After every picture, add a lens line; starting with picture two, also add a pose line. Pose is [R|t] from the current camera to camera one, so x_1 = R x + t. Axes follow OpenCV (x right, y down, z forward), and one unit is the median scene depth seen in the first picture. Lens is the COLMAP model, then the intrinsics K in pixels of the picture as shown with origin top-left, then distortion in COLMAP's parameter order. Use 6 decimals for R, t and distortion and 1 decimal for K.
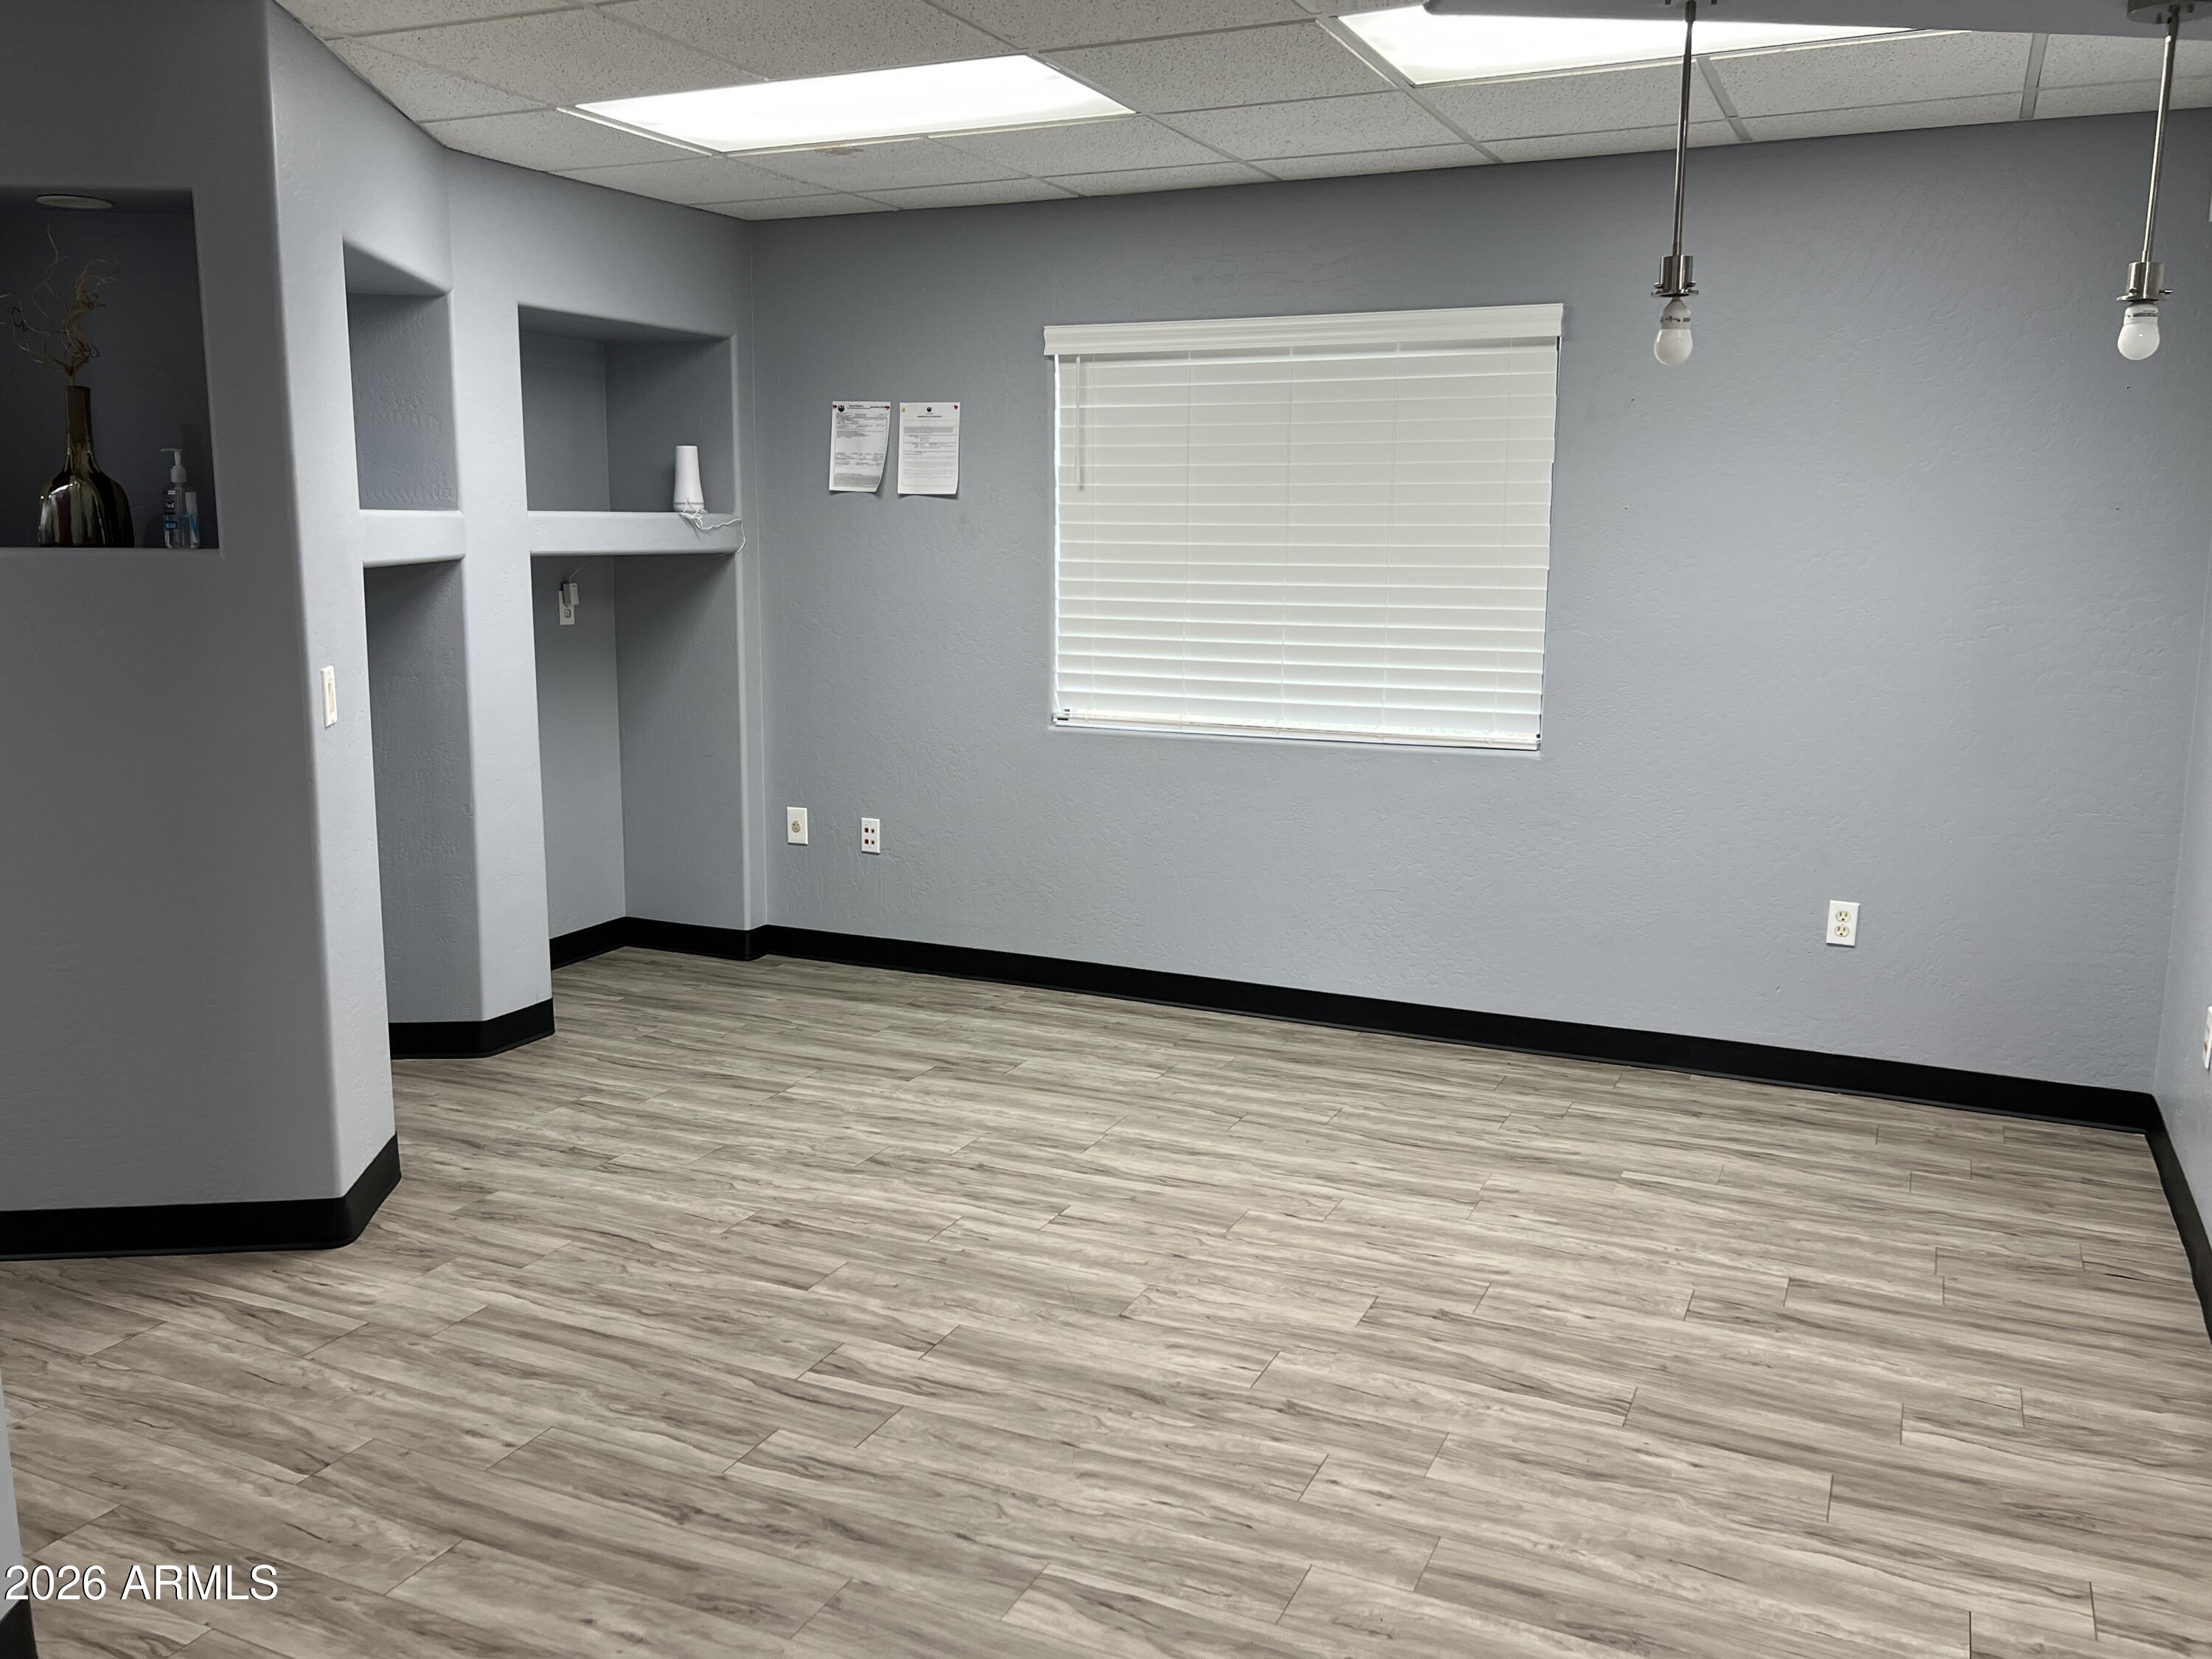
lens RADIAL K [[1771.3, 0, 1091.5], [0, 1771.3, 807.2], [0, 0, 1]] dist [0.071850, -0.081433]
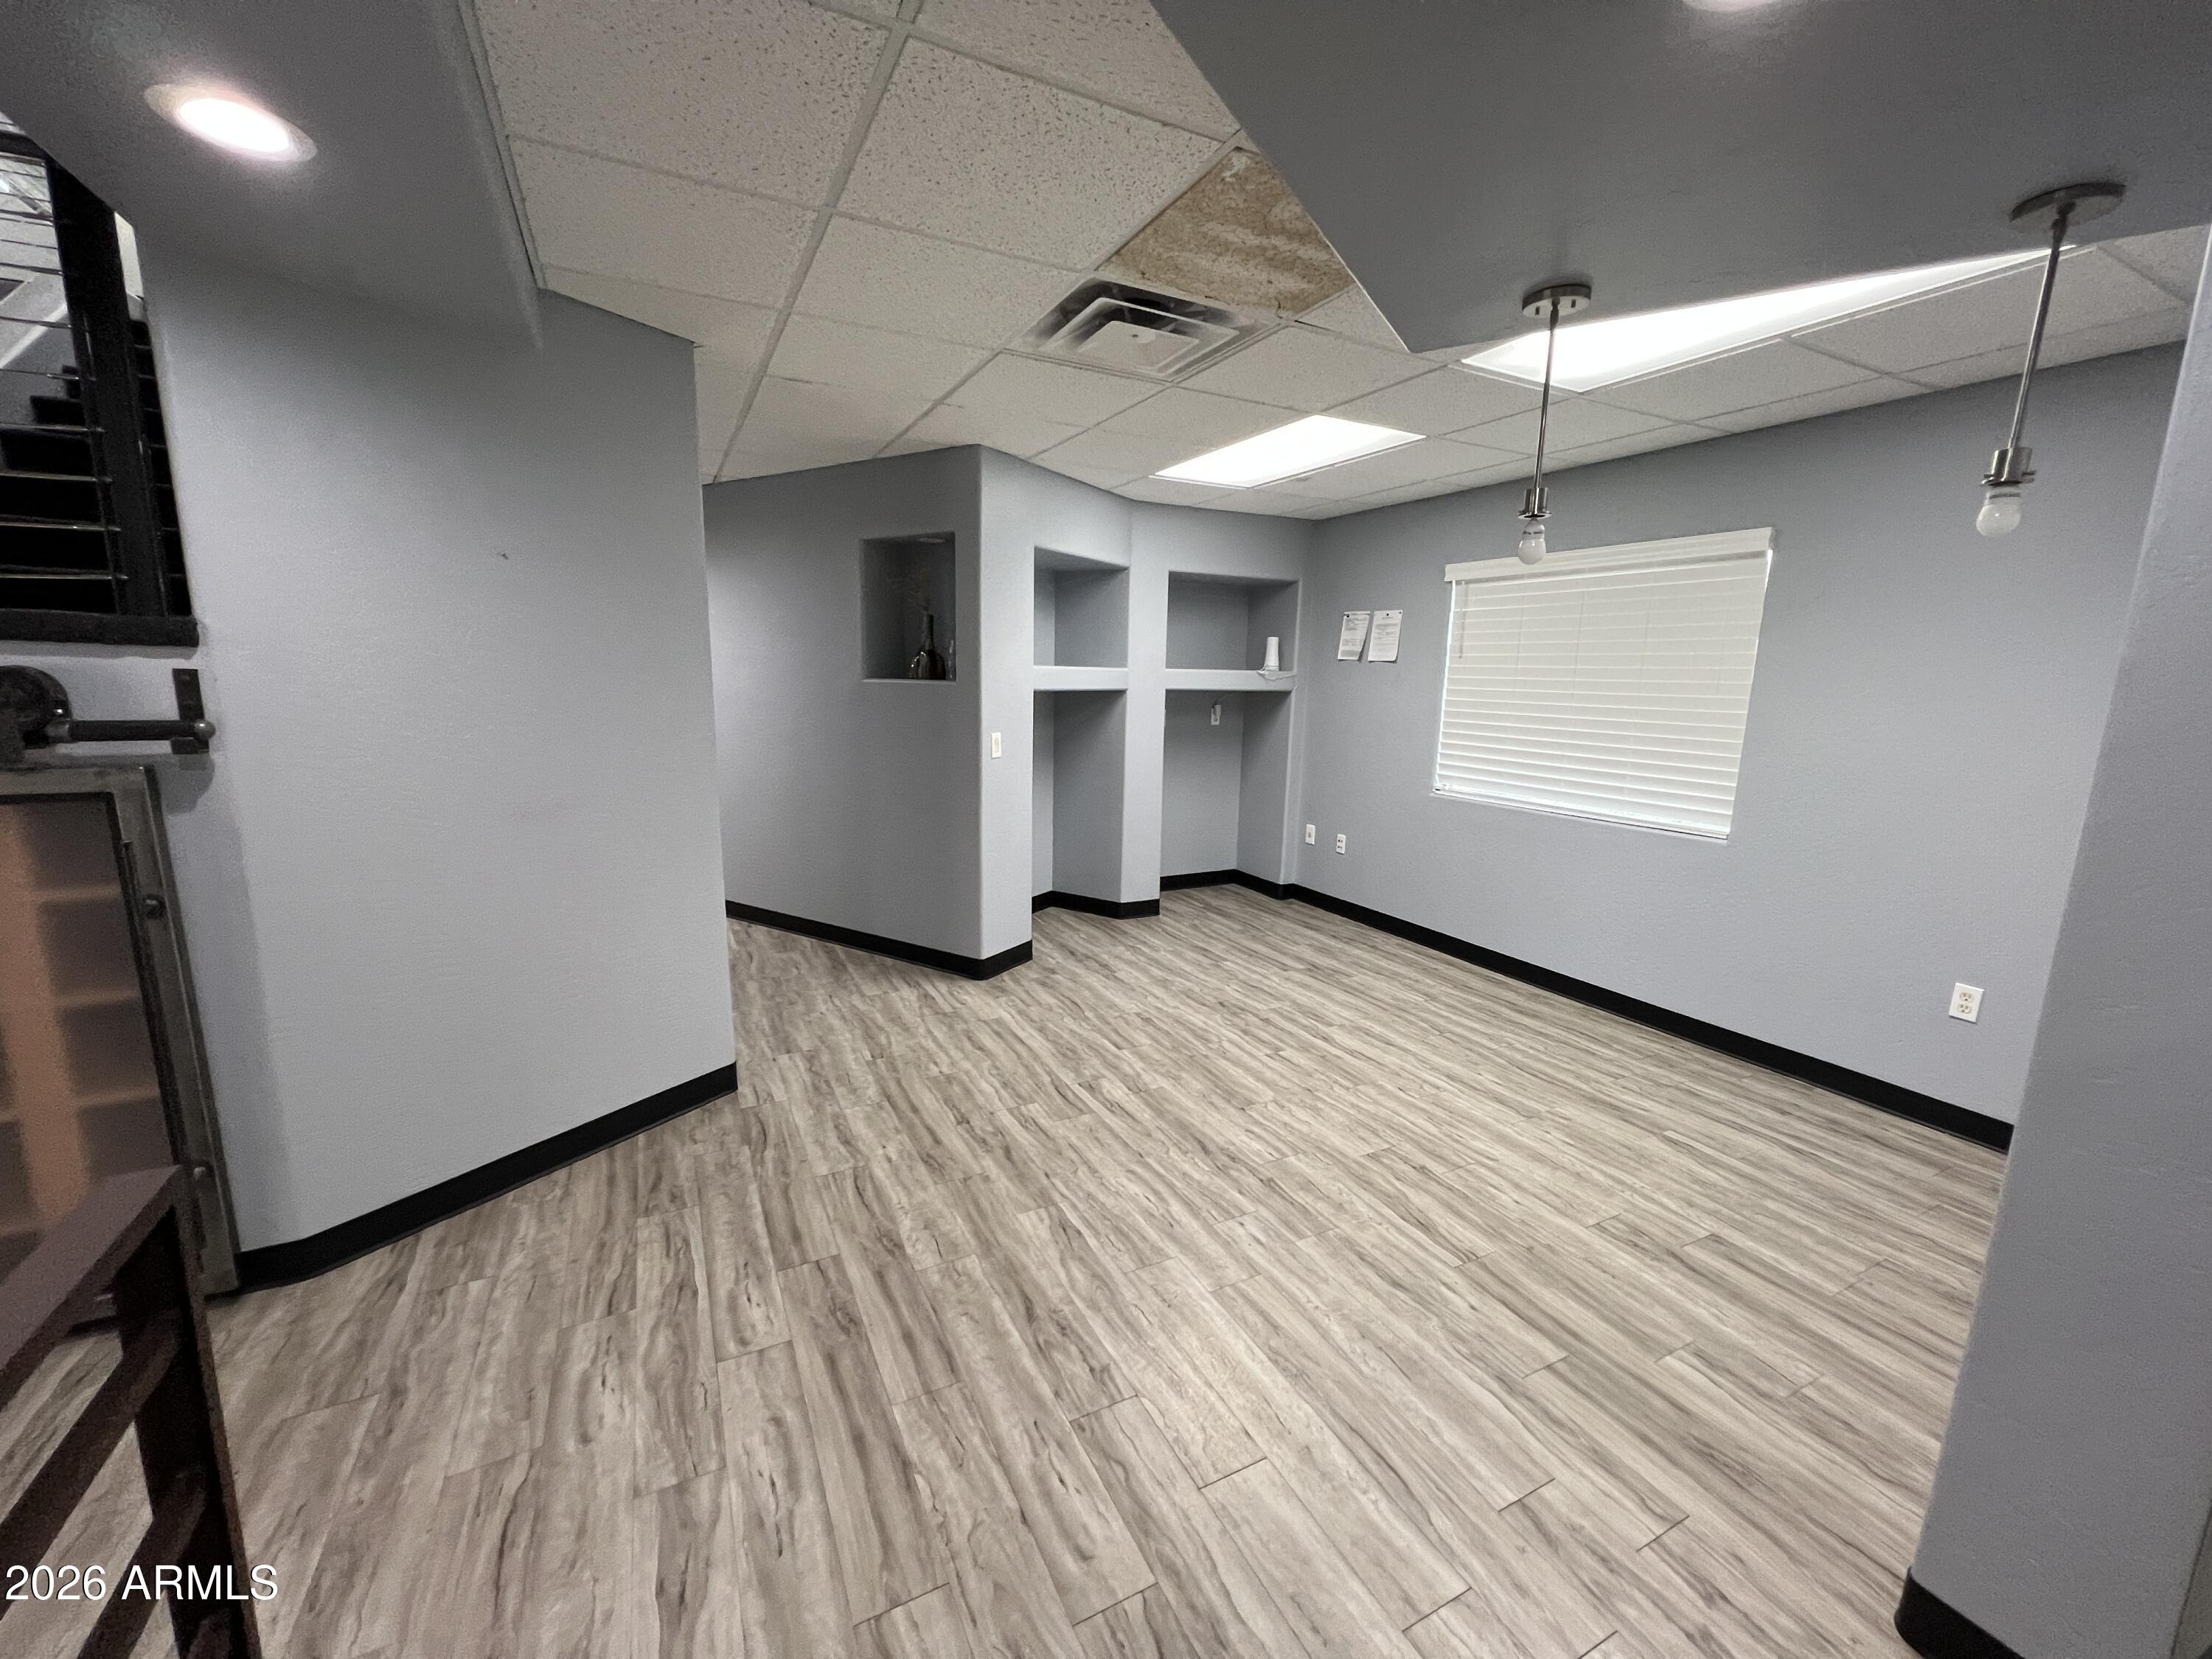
lens RADIAL K [[887.1, 0, 1106.7], [0, 887.1, 828.3], [0, 0, 1]] dist [-0.001920, 0.000415]
pose [[0.792518, 0.115721, -0.598769, 0.349867], [-0.113356, 0.992674, 0.041813, -0.016899], [0.599221, 0.034736, 0.799830, 0.155056]]
